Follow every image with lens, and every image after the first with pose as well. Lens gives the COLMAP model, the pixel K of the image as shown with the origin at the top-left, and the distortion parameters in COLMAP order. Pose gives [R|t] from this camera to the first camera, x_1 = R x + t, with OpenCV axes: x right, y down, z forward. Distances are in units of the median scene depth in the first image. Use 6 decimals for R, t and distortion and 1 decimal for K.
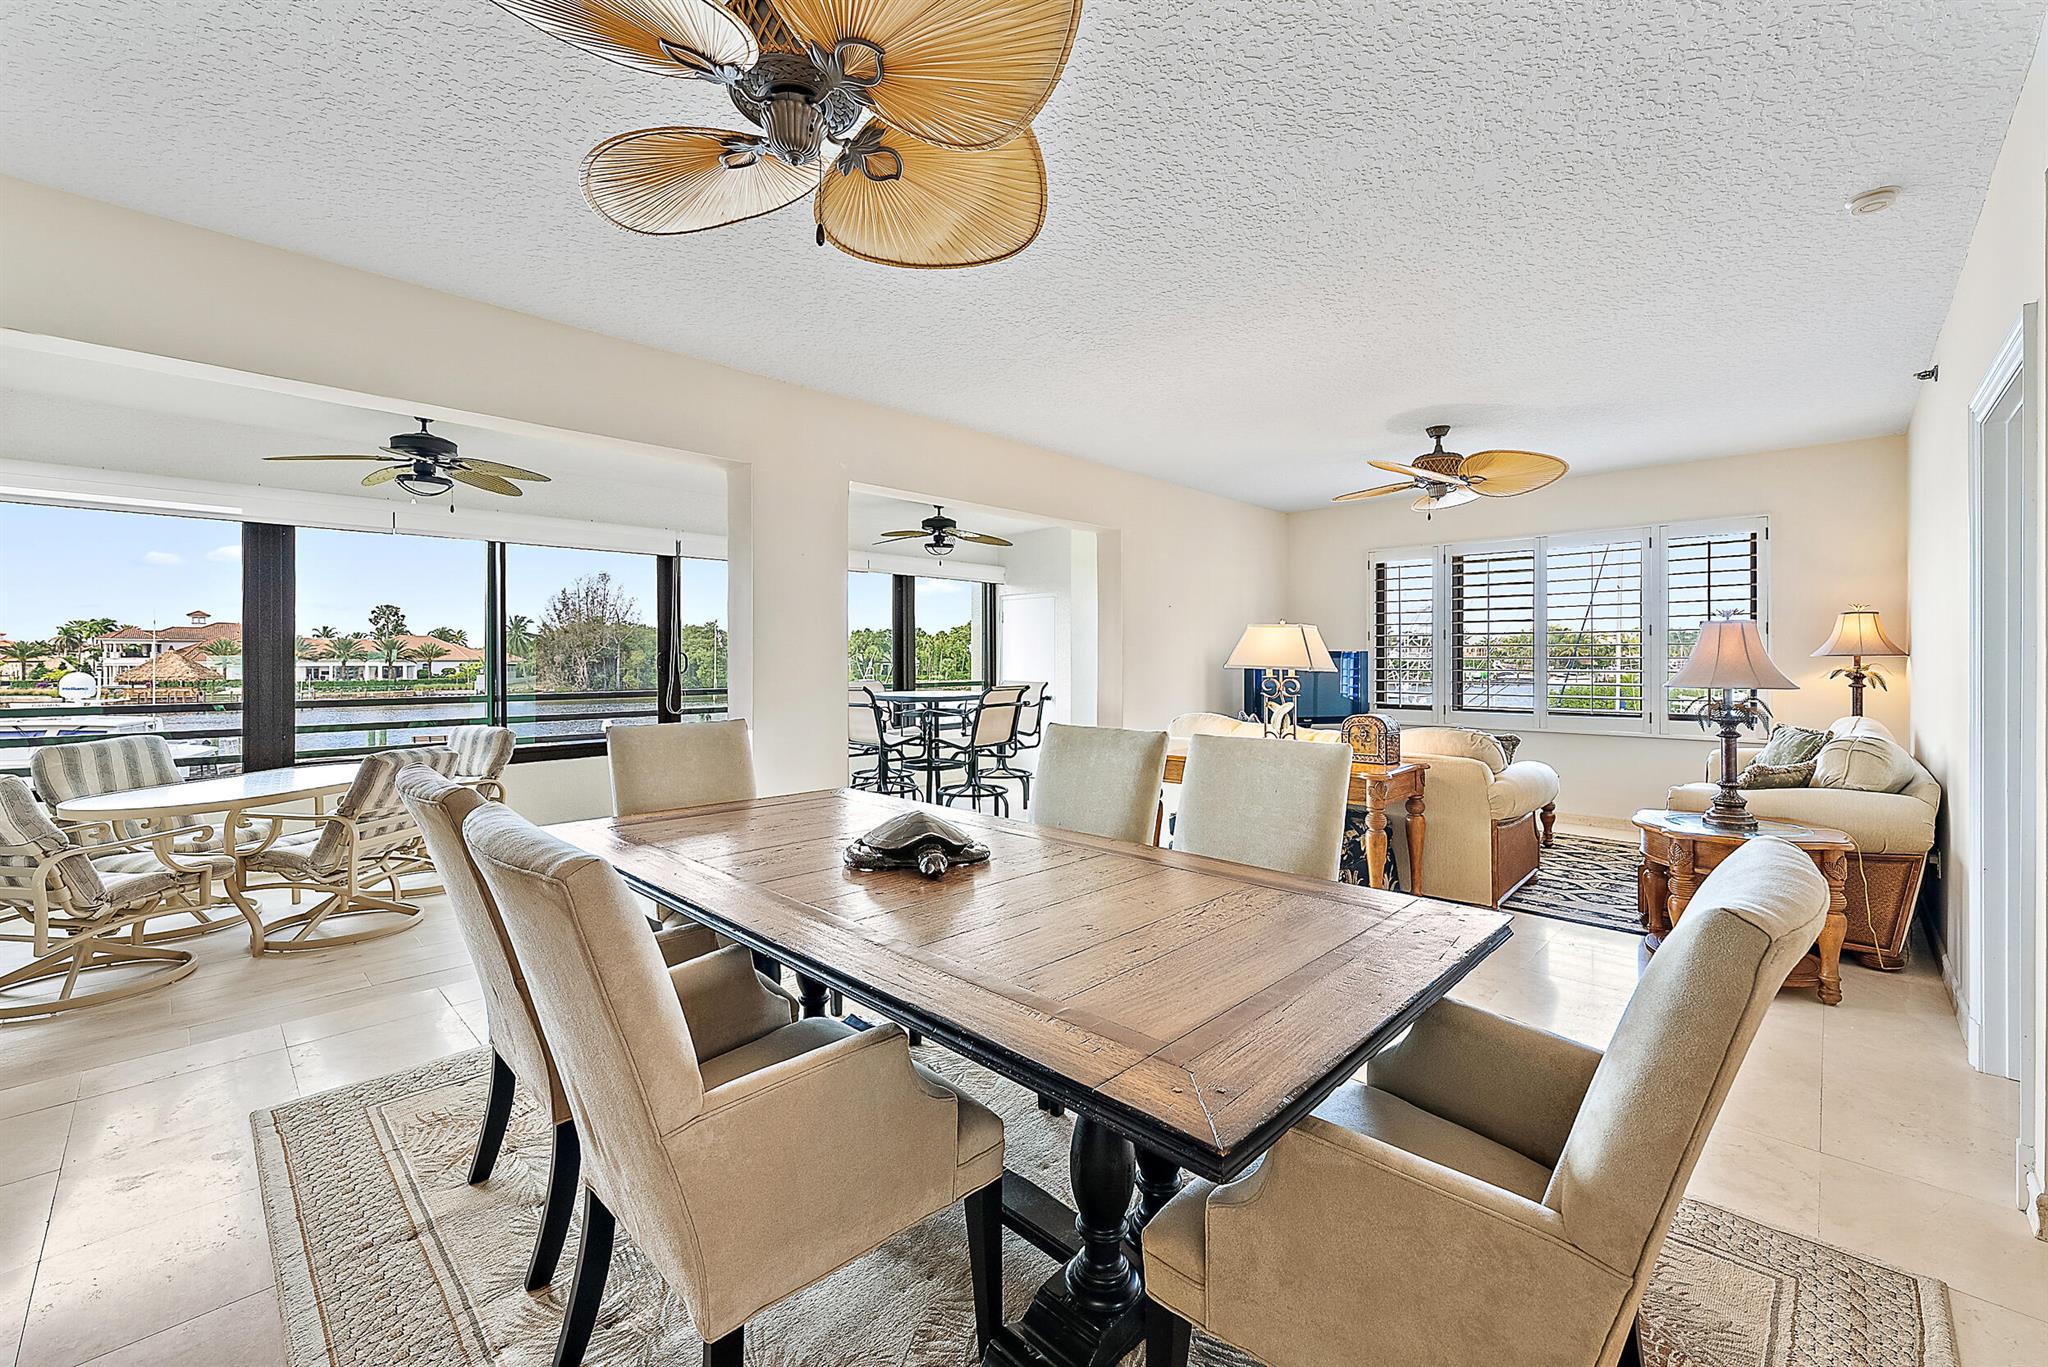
lens RADIAL K [[813.8, 0, 1027.3], [0, 813.8, 663.0], [0, 0, 1]] dist [0.003938, -0.000367]
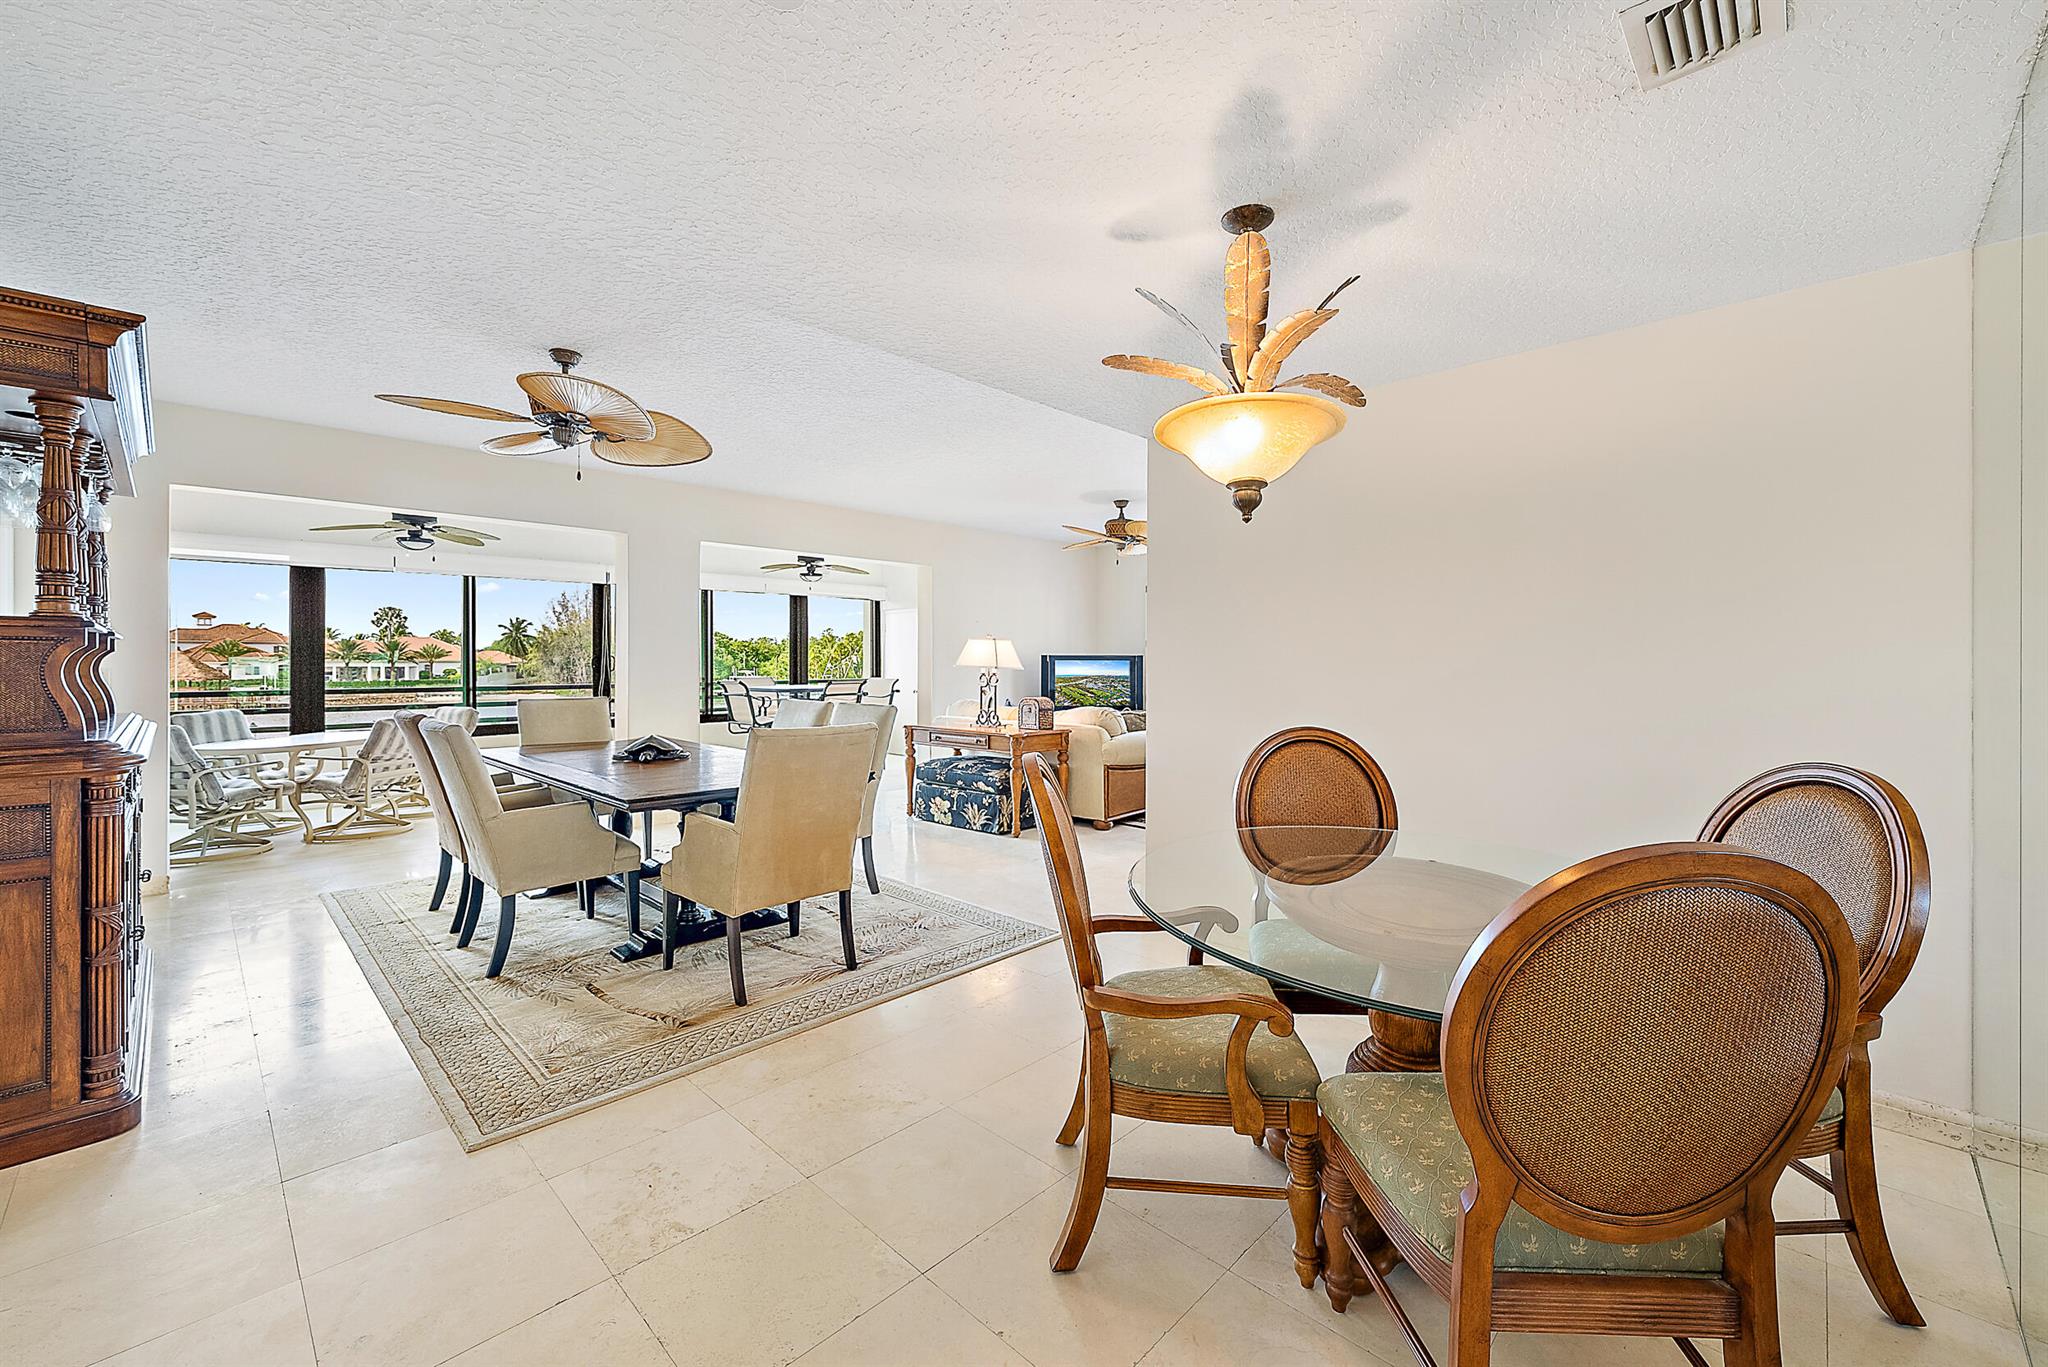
lens RADIAL K [[813.8, 0, 1029.6], [0, 813.8, 664.2], [0, 0, 1]] dist [0.003938, -0.000367]
pose [[0.999997, 0.002412, 0.000044, 0.355735], [-0.002412, 0.999996, -0.001510, 0.002503], [-0.000048, 0.001510, 0.999999, -0.454330]]
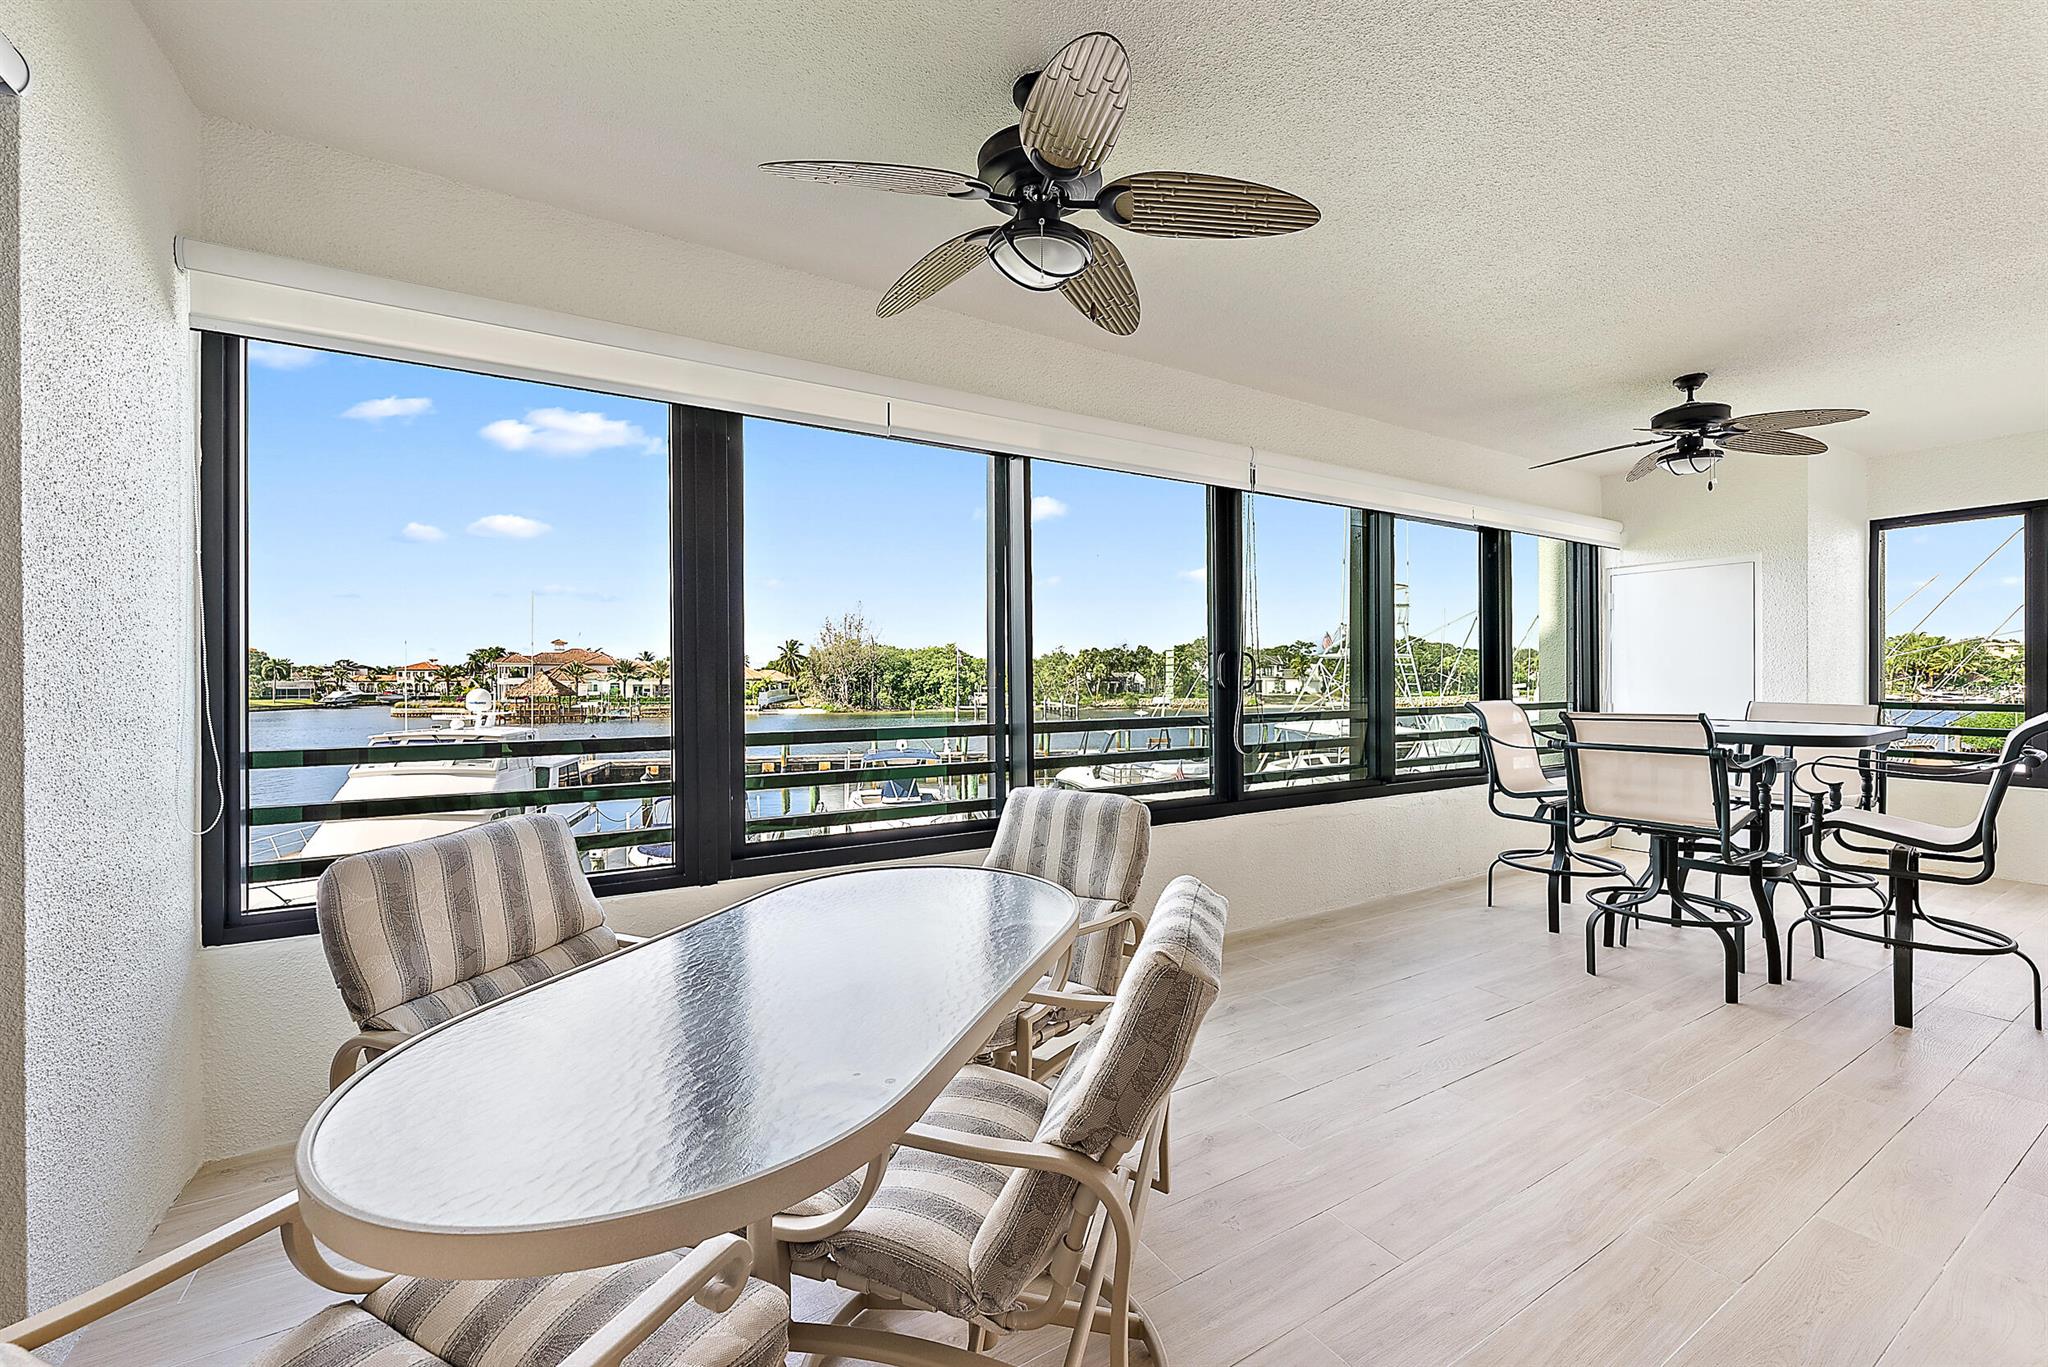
lens RADIAL K [[813.8, 0, 1030.0], [0, 813.8, 683.7], [0, 0, 1]] dist [0.003938, -0.000367]
pose [[0.964284, -0.000226, -0.264871, -0.571887], [0.000799, 0.999998, 0.002055, 0.012845], [0.264870, -0.002193, 0.964282, 0.524374]]
